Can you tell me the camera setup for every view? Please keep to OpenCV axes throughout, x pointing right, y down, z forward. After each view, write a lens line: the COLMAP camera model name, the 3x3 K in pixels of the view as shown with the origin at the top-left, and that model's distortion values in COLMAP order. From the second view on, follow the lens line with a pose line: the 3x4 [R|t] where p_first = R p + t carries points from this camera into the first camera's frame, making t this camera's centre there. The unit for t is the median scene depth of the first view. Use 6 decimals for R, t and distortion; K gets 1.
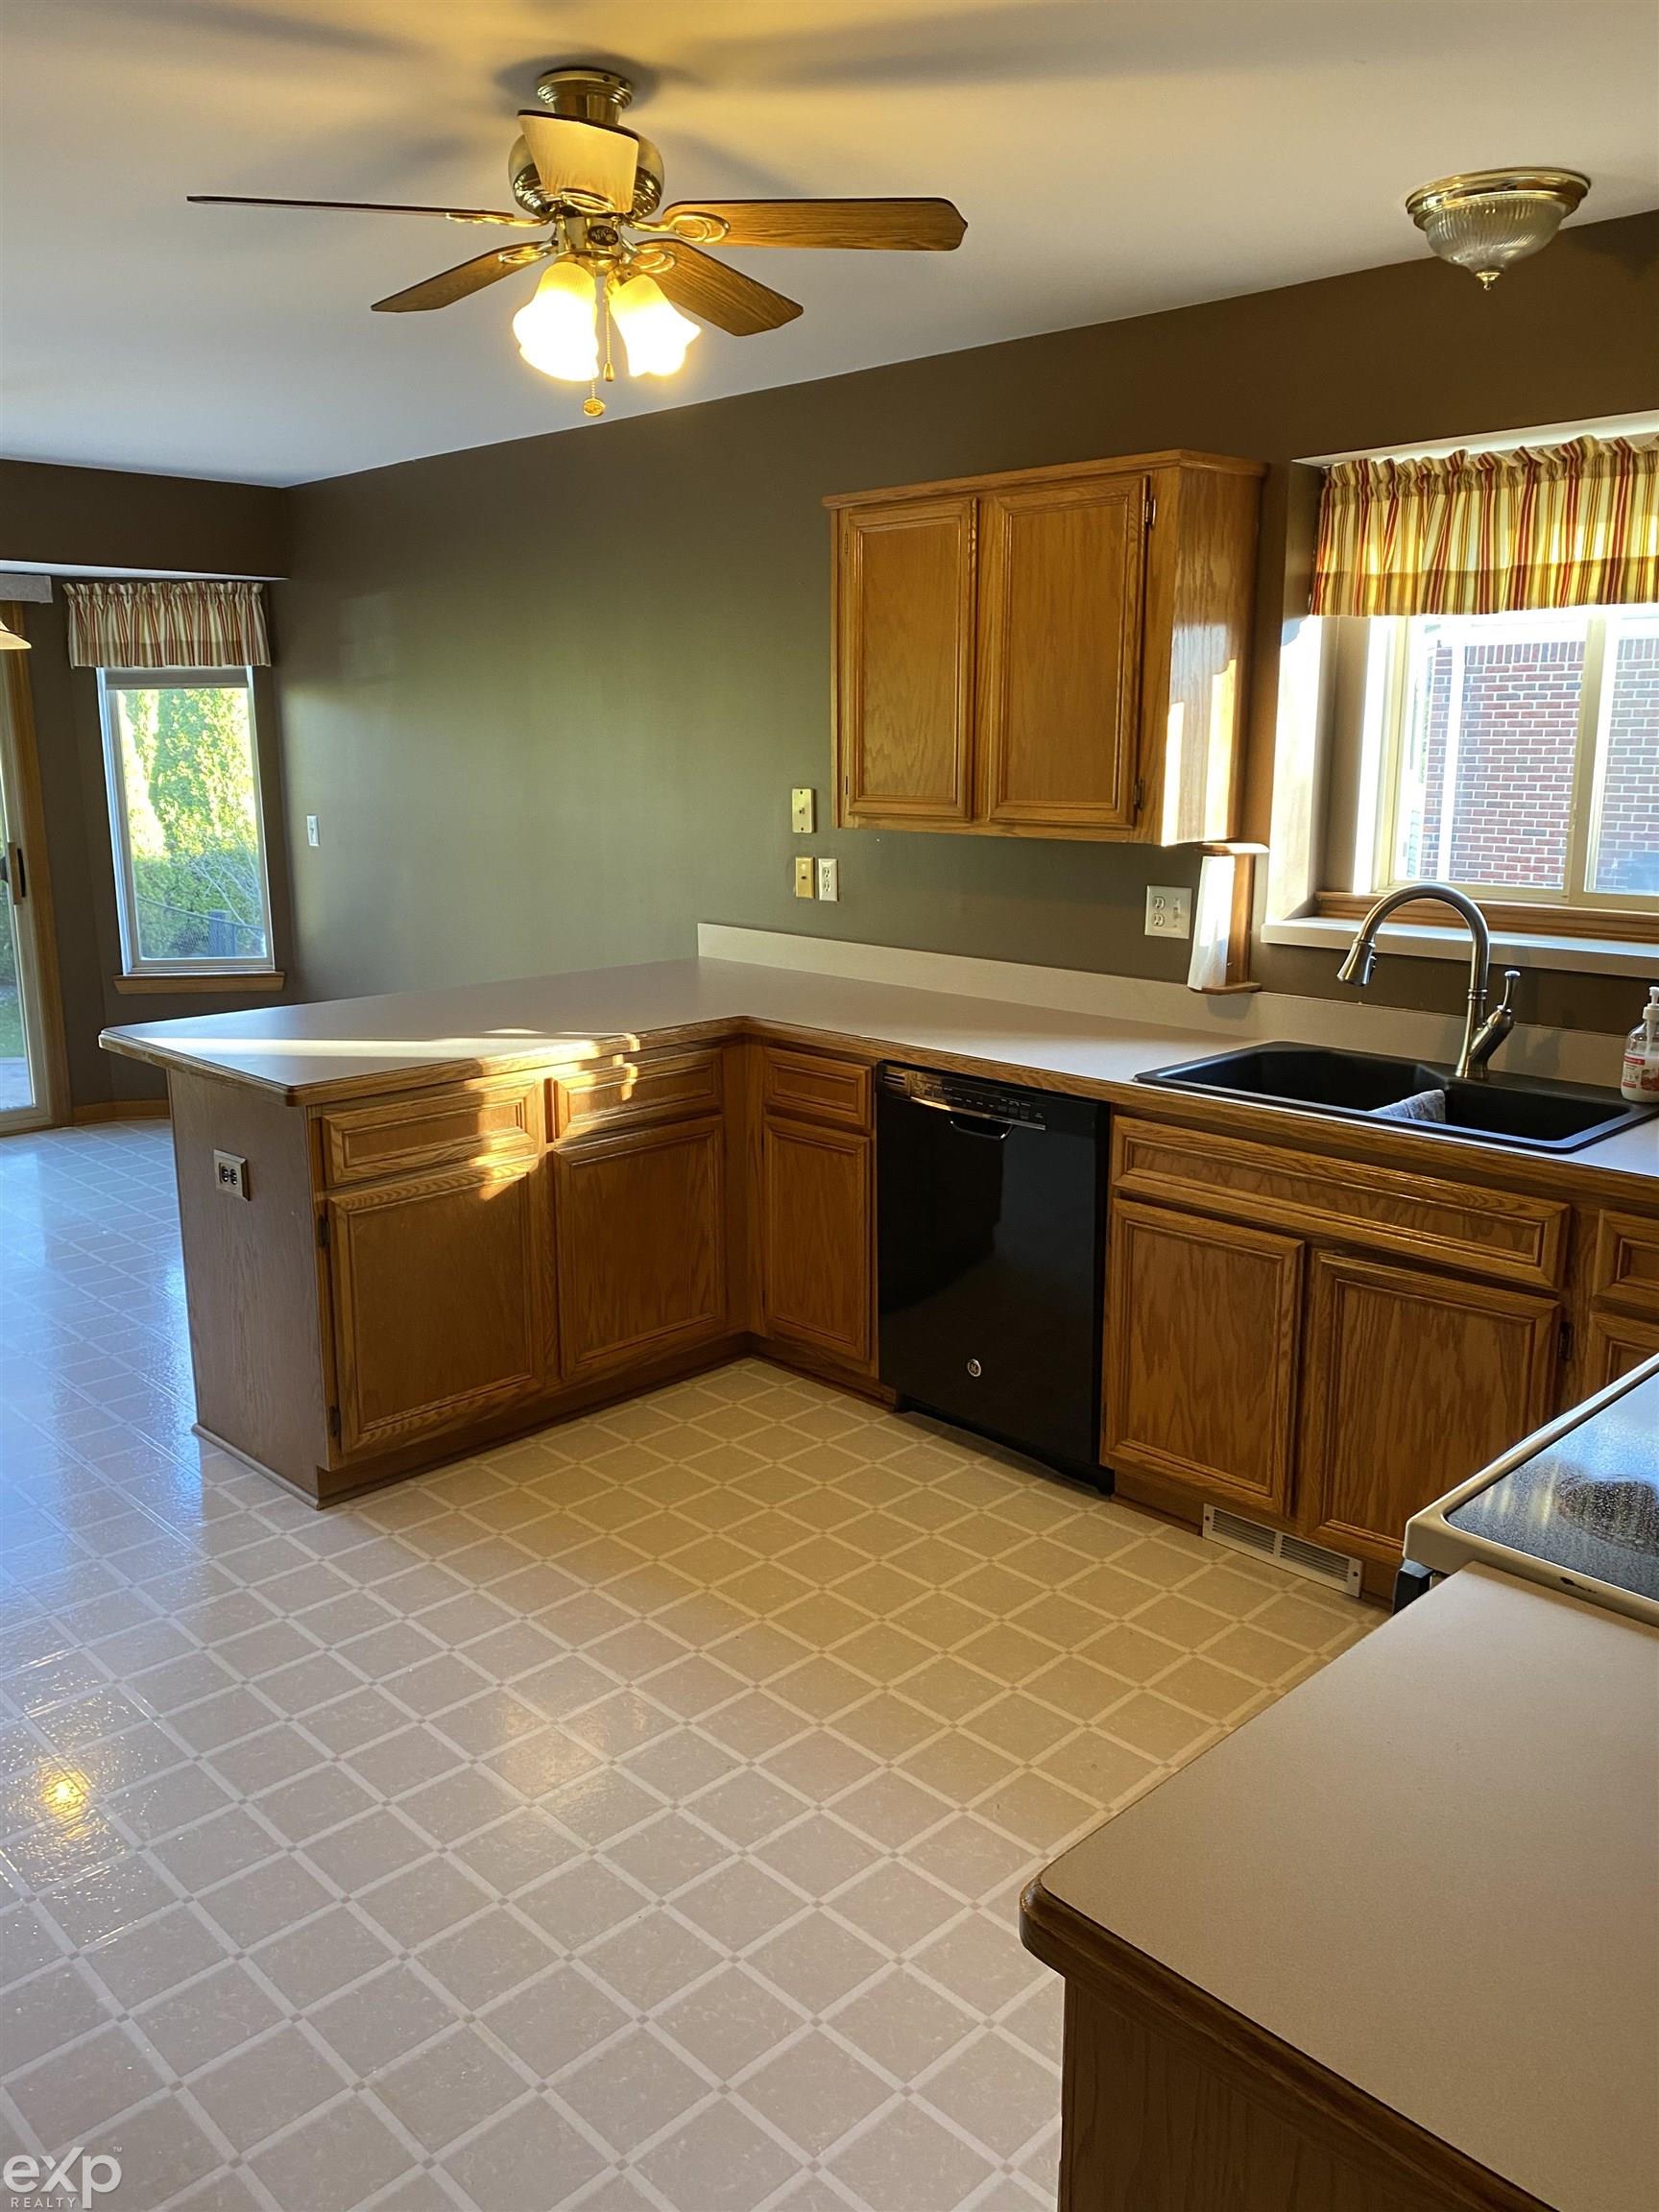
lens RADIAL K [[1700.8, 0, 819.0], [0, 1700.8, 1109.1], [0, 0, 1]] dist [-0.000895, -0.002599]
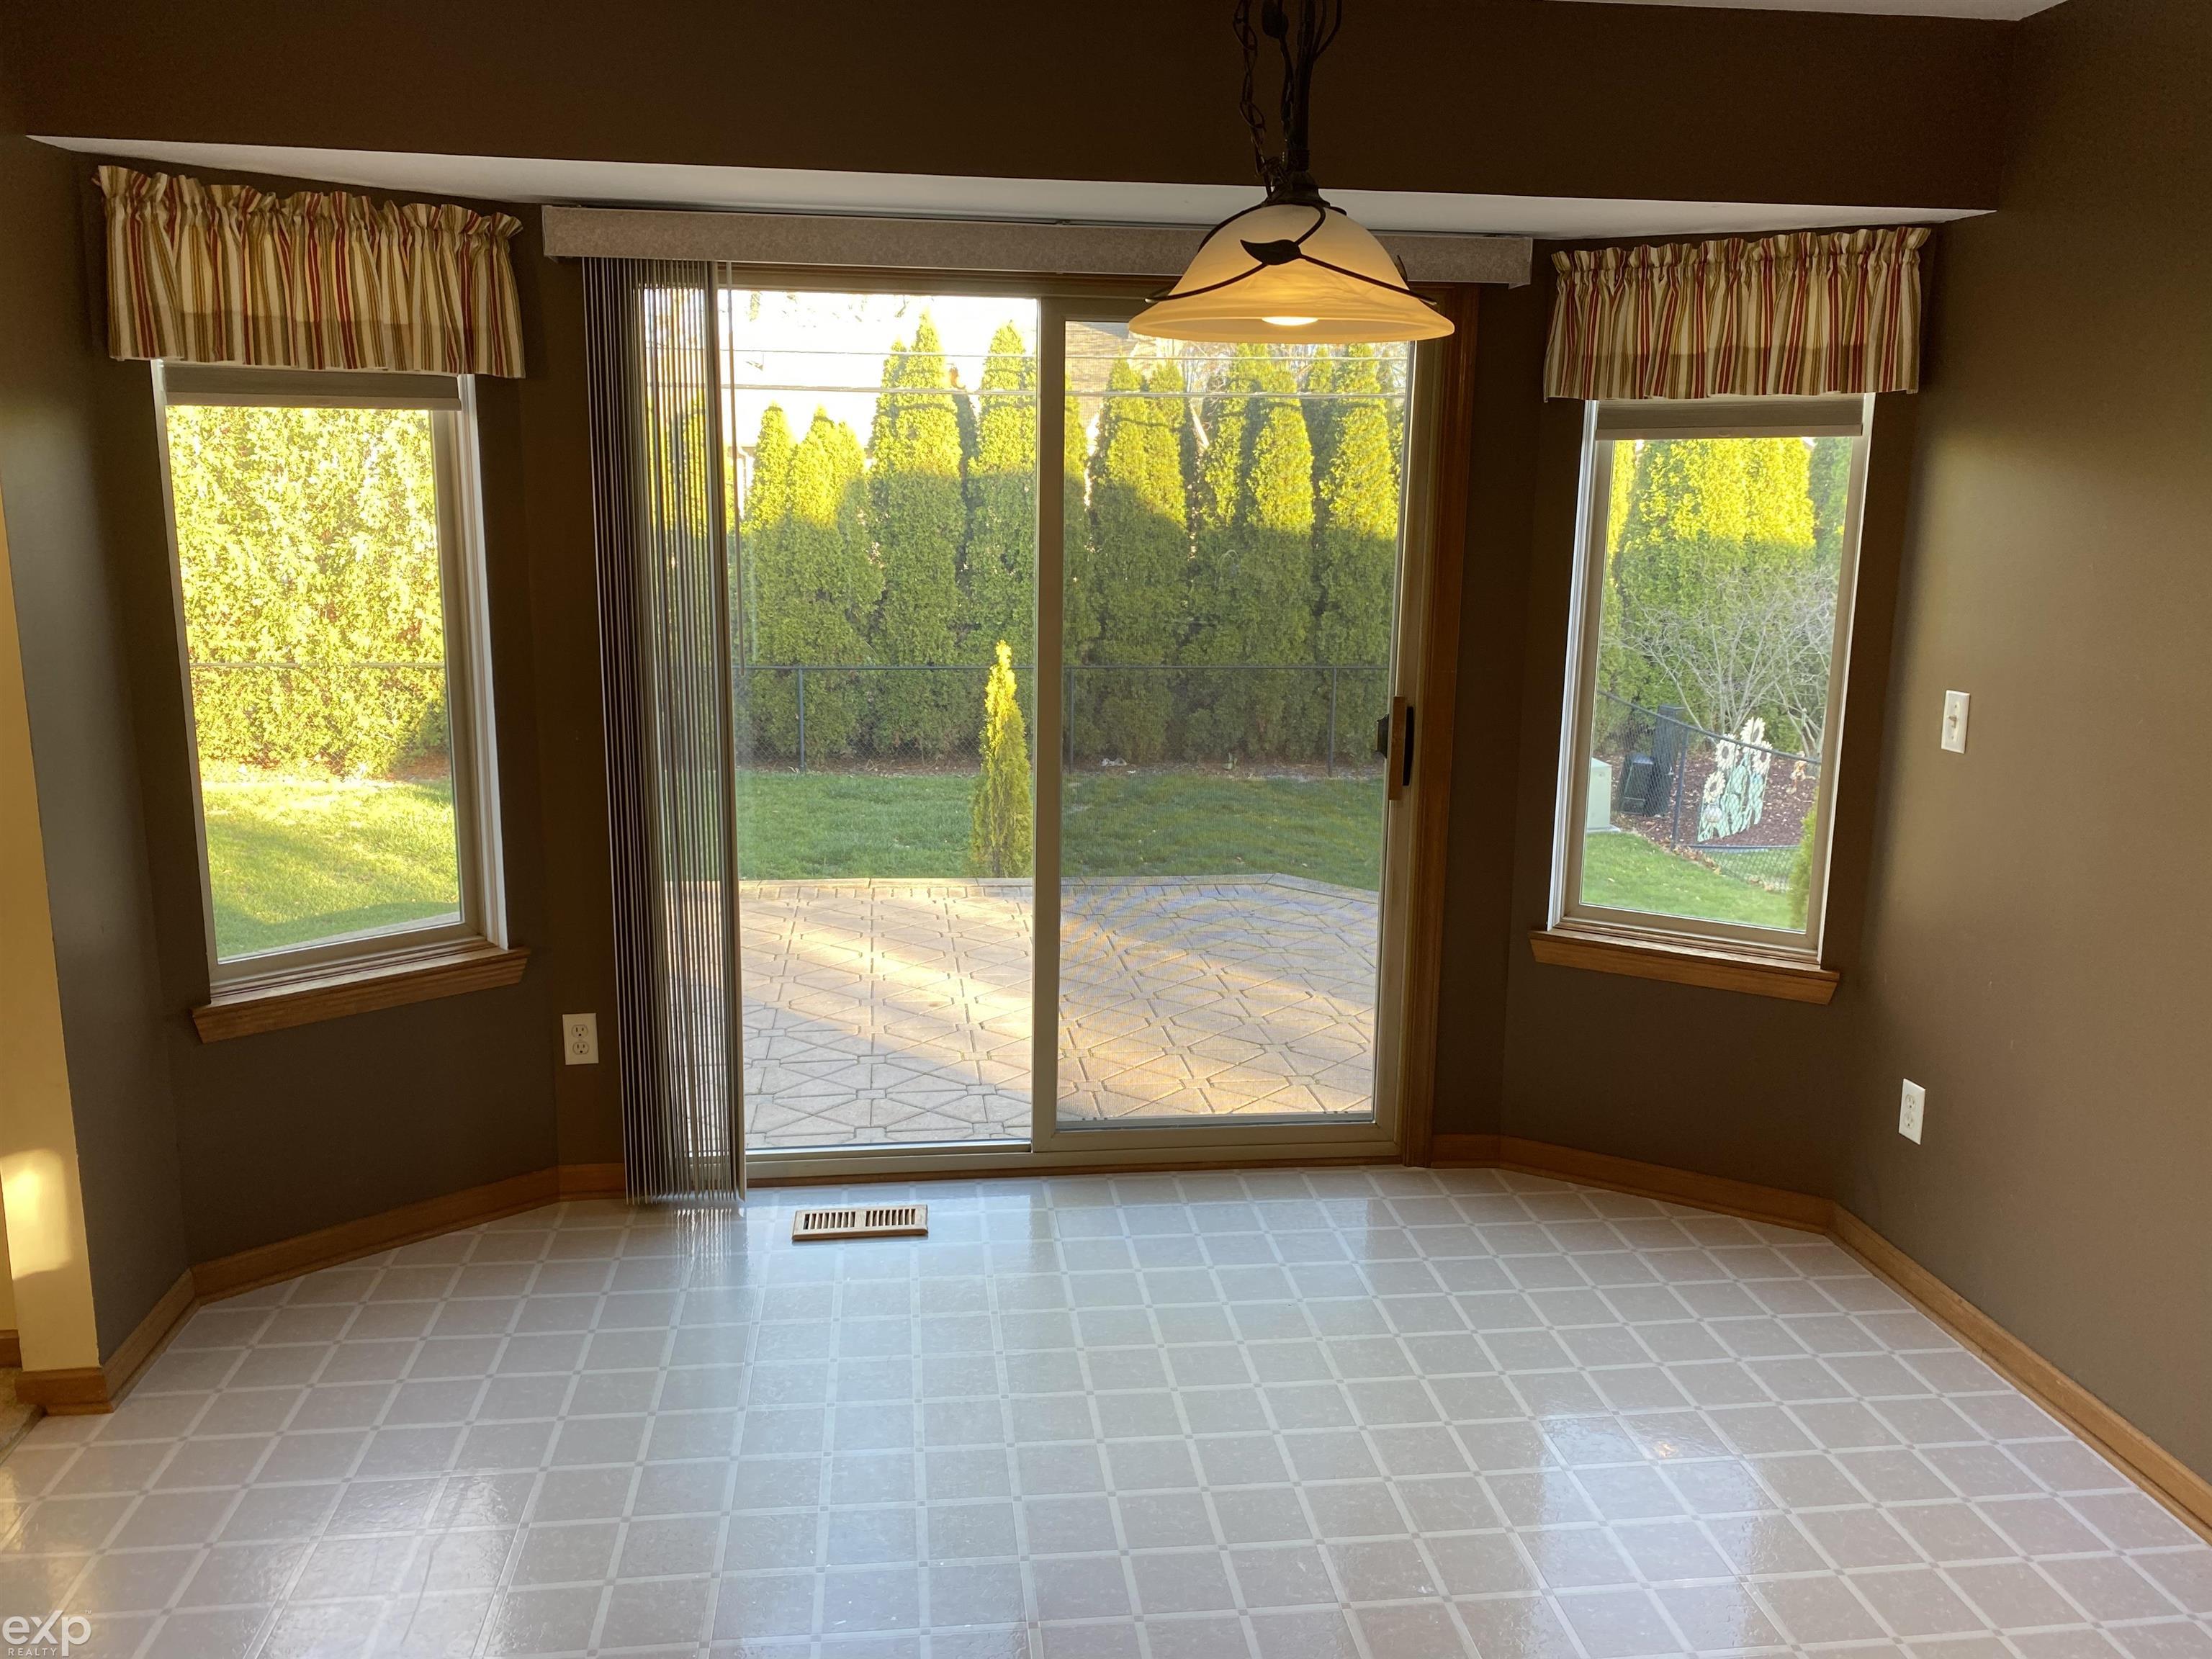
lens RADIAL K [[1700.8, 0, 1100.5], [0, 1700.8, 821.9], [0, 0, 1]] dist [-0.000895, -0.002599]
pose [[0.793032, 0.135823, -0.593846, -0.198436], [-0.150887, 0.988247, 0.024532, -0.110648], [0.590198, 0.070149, 0.804205, 0.460613]]
